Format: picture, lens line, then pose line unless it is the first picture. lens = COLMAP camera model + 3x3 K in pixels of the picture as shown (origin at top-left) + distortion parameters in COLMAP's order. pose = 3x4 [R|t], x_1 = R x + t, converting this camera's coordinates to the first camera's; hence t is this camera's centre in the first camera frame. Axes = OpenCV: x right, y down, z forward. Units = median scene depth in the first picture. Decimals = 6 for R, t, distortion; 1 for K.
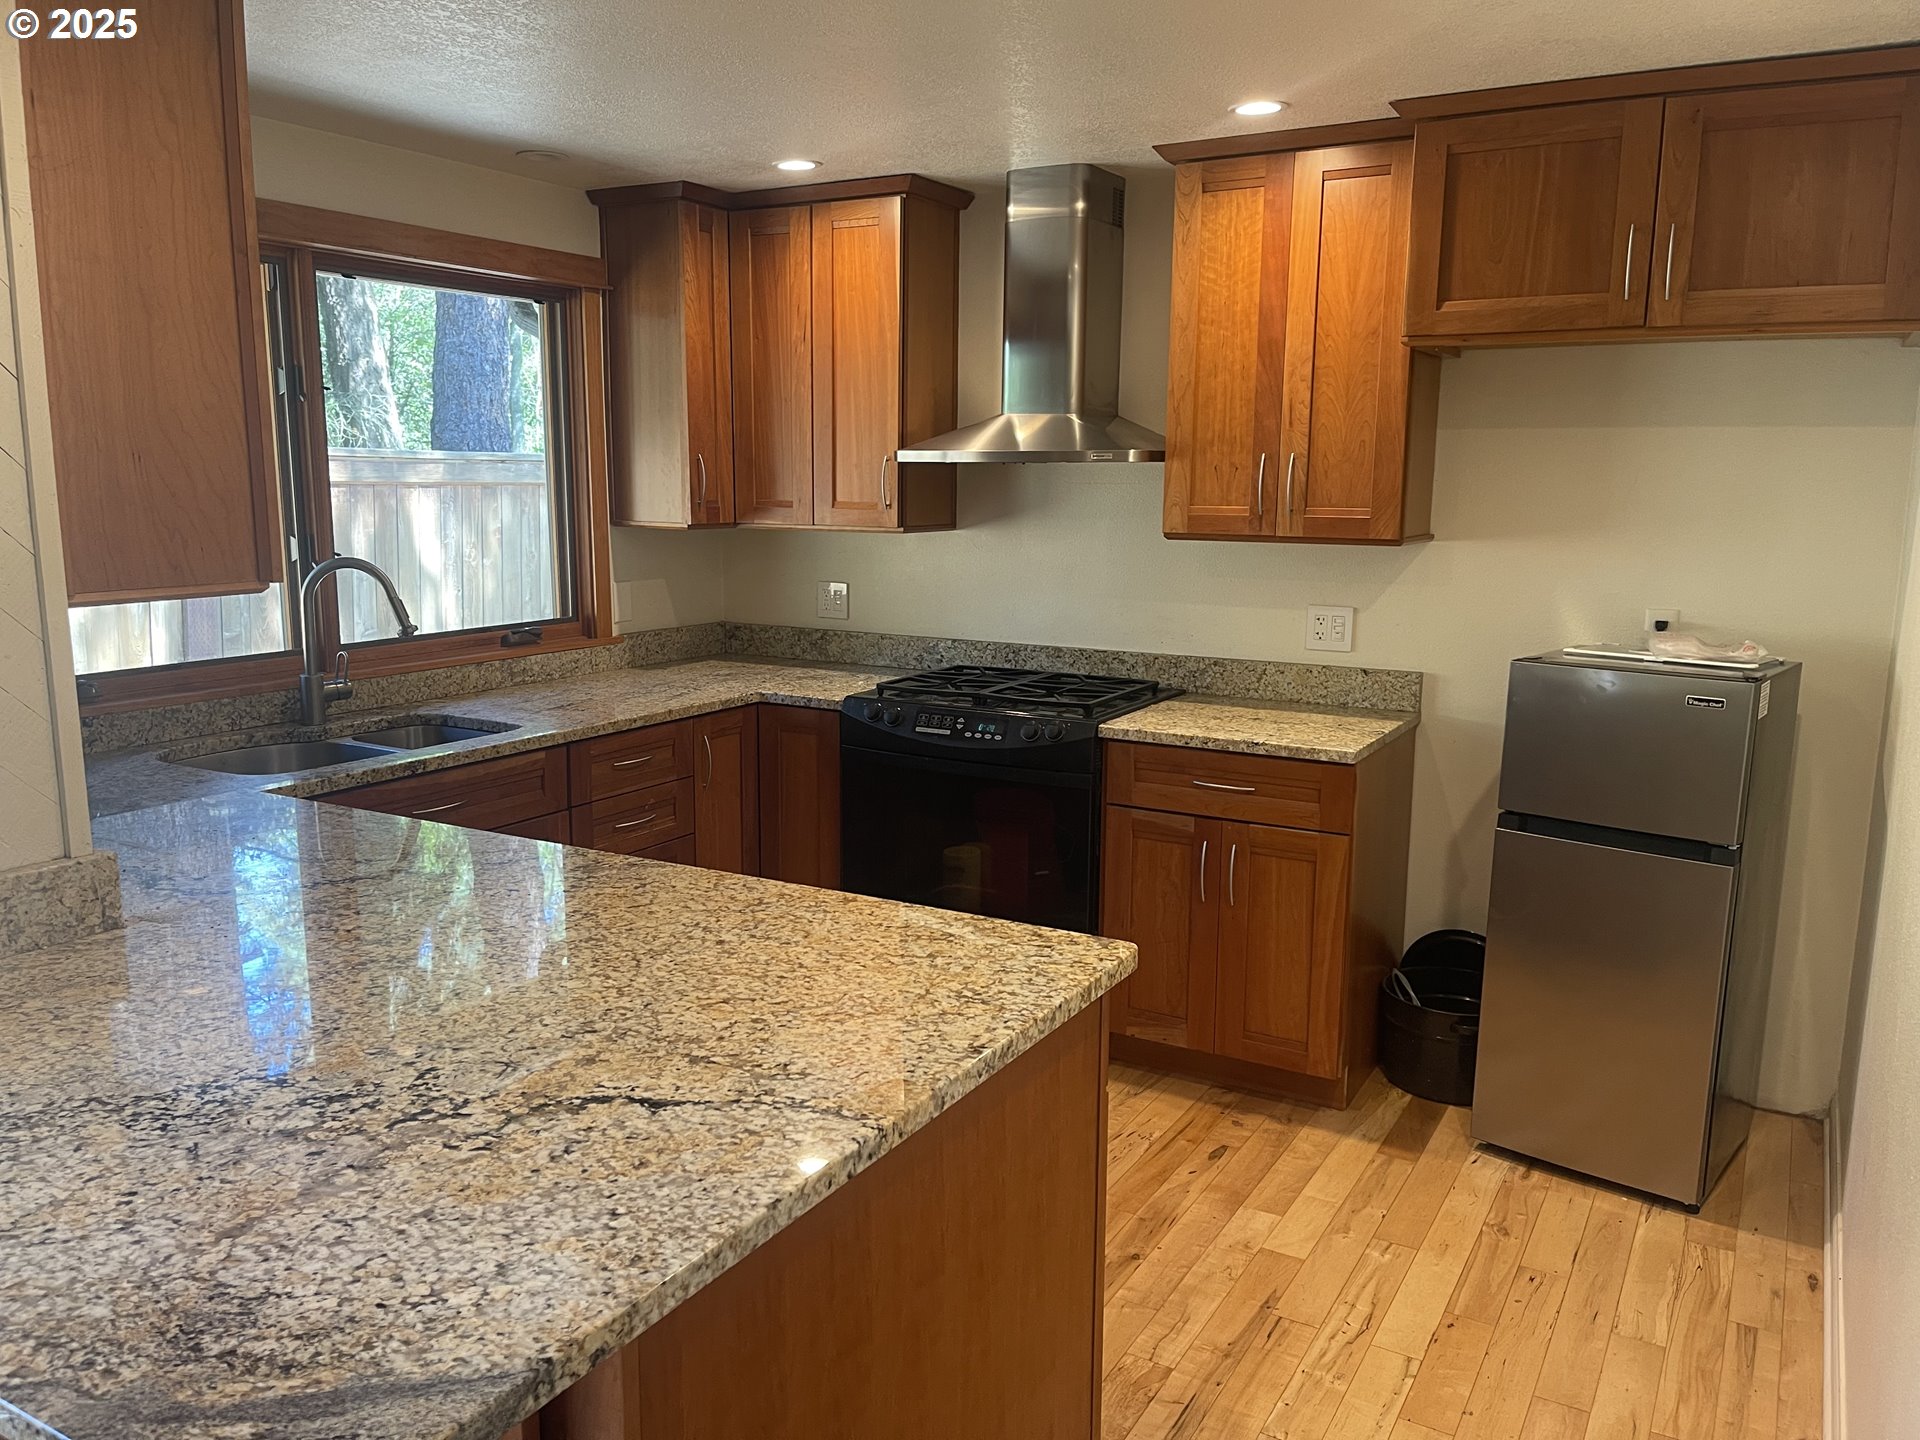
lens RADIAL K [[1463.3, 0, 943.3], [0, 1463.3, 716.1], [0, 0, 1]] dist [0.077991, -0.104085]
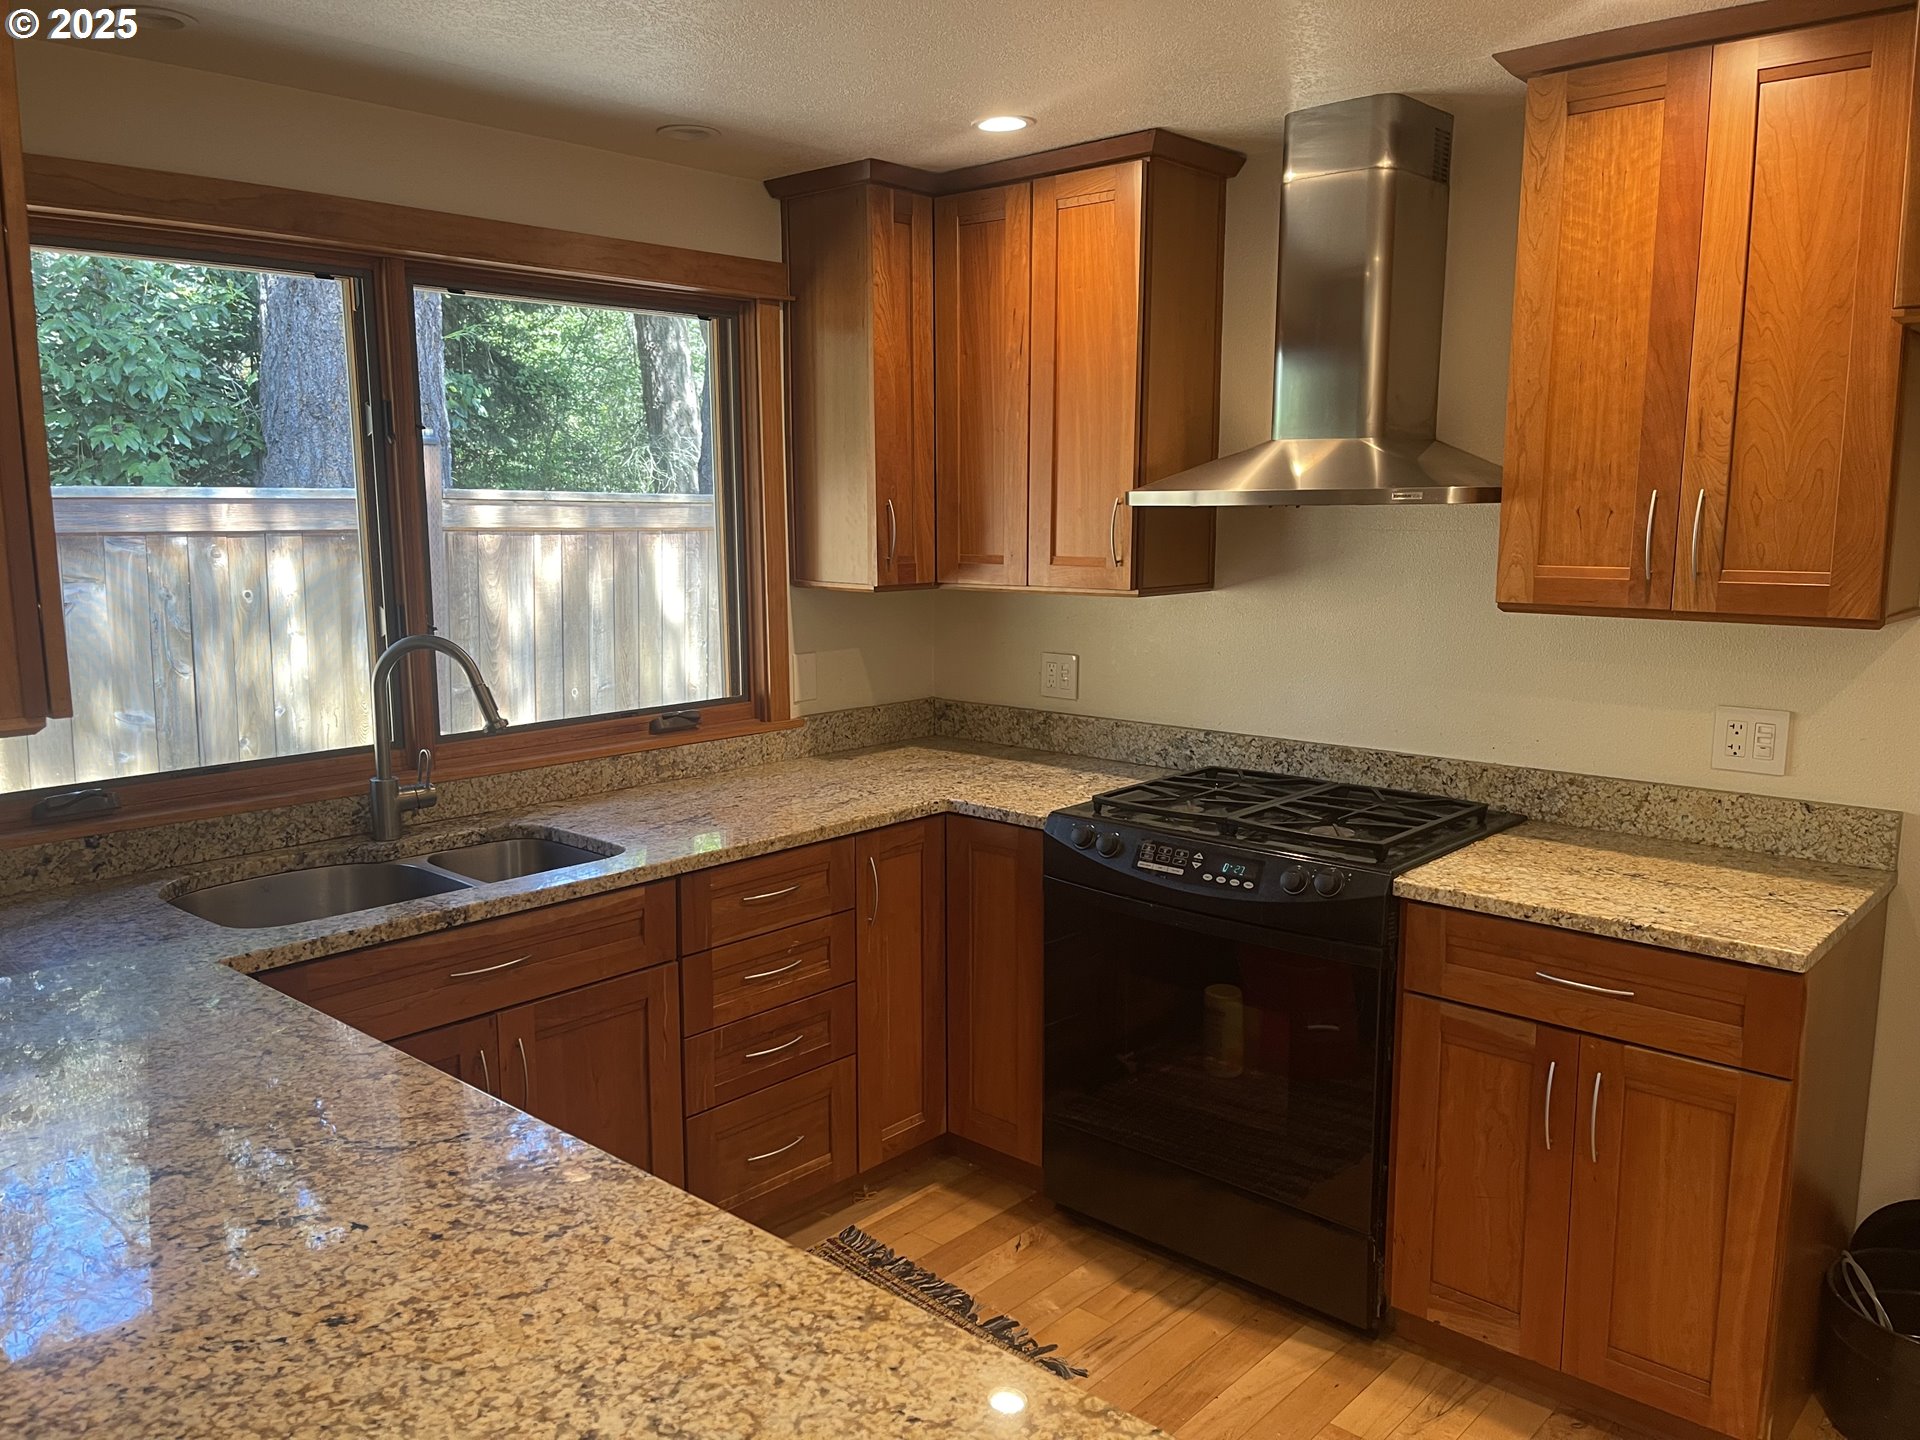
lens RADIAL K [[1446.5, 0, 954.4], [0, 1446.5, 726.8], [0, 0, 1]] dist [0.082113, -0.106736]
pose [[0.977701, 0.021936, -0.208853, 0.041833], [-0.024454, 0.999656, -0.009481, -0.050996], [0.208573, 0.014377, 0.977901, 0.252589]]
